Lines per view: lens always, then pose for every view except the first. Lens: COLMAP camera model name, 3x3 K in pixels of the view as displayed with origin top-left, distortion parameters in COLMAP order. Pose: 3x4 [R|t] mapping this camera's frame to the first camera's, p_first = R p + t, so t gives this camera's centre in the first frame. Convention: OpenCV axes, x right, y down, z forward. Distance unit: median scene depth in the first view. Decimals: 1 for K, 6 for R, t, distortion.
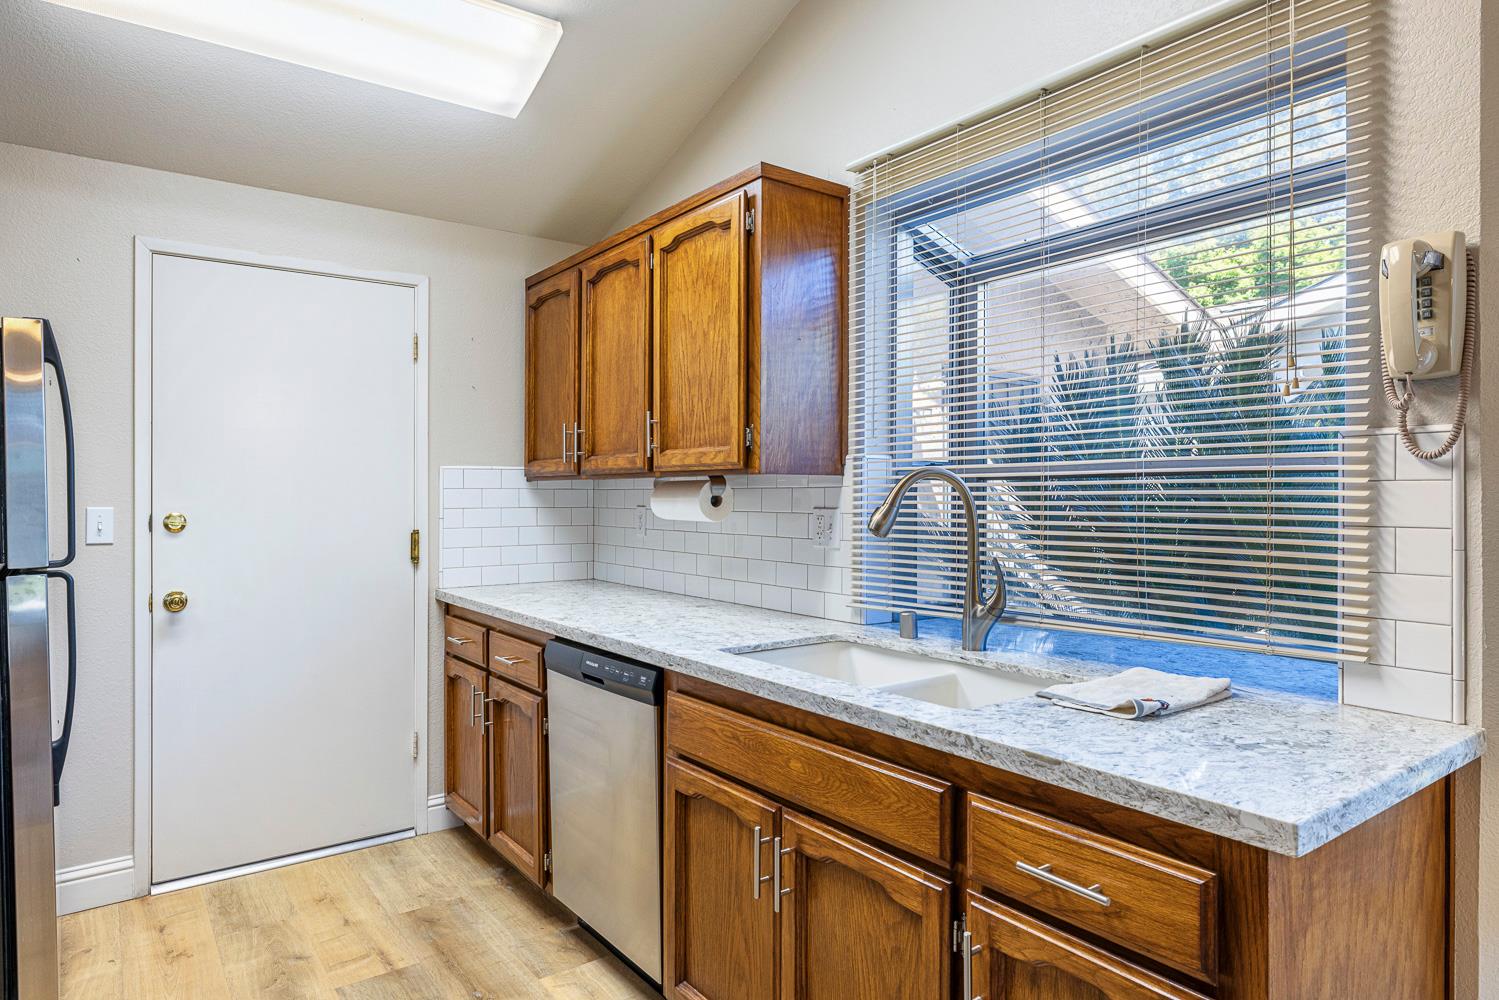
lens RADIAL K [[886.2, 0, 748.7], [0, 886.2, 493.4], [0, 0, 1]] dist [-0.004126, 0.002652]
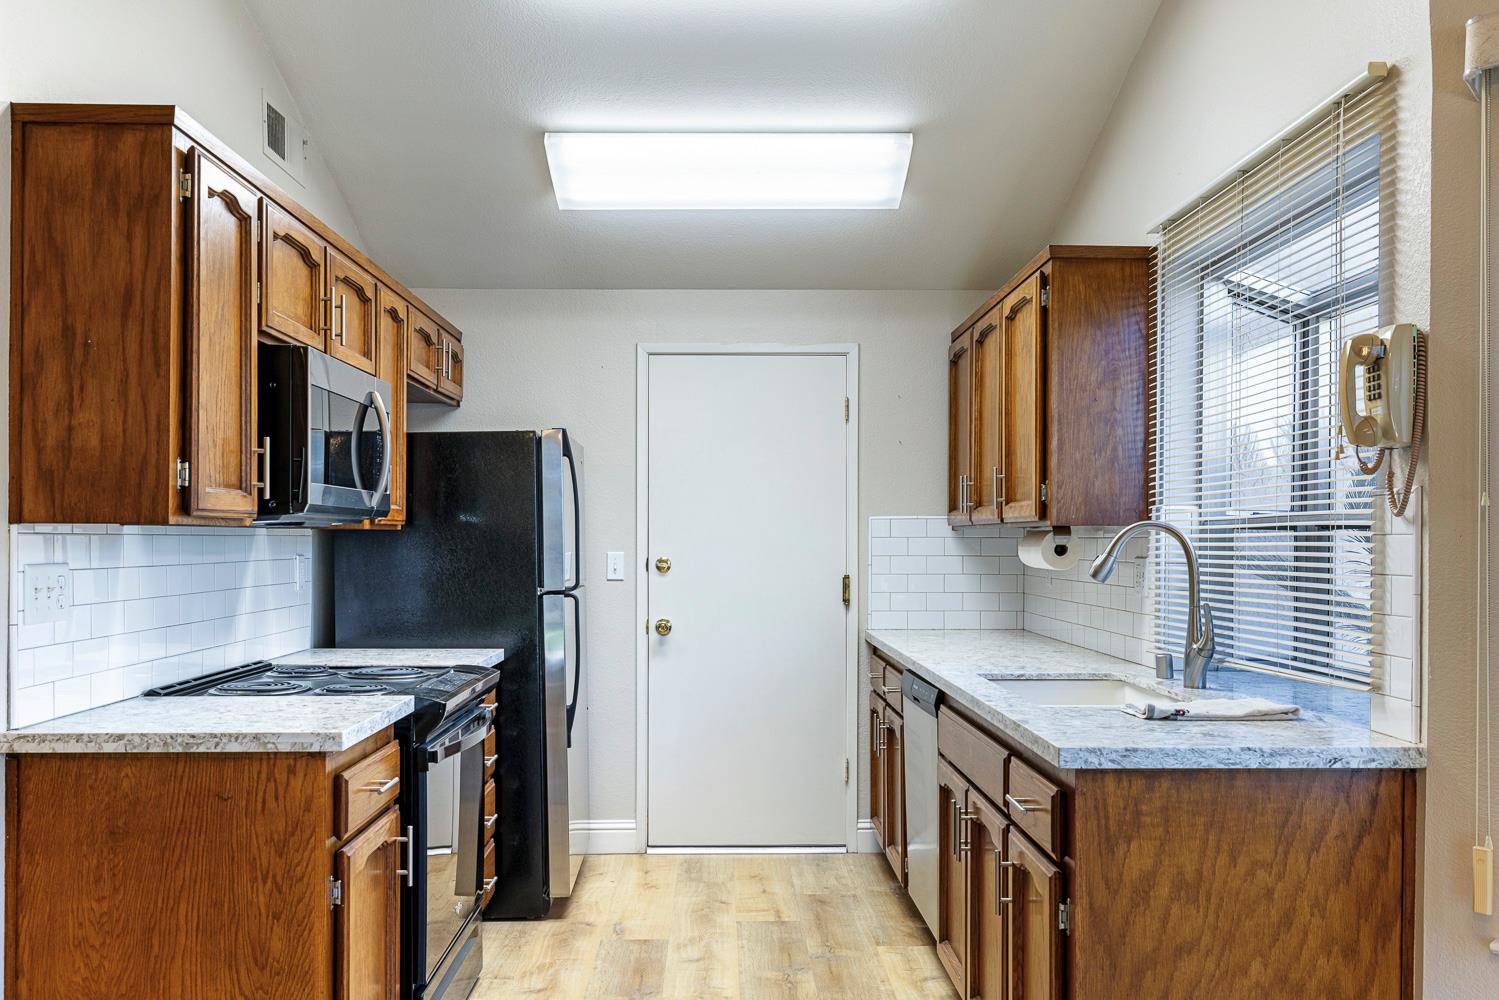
lens RADIAL K [[1273.7, 0, 746.3], [0, 1273.7, 534.6], [0, 0, 1]] dist [-0.002225, 0.011805]
pose [[0.816068, -0.001729, -0.577953, 0.532097], [-0.000020, 0.999995, -0.003019, -0.005086], [0.577956, 0.002475, 0.816064, -0.444787]]
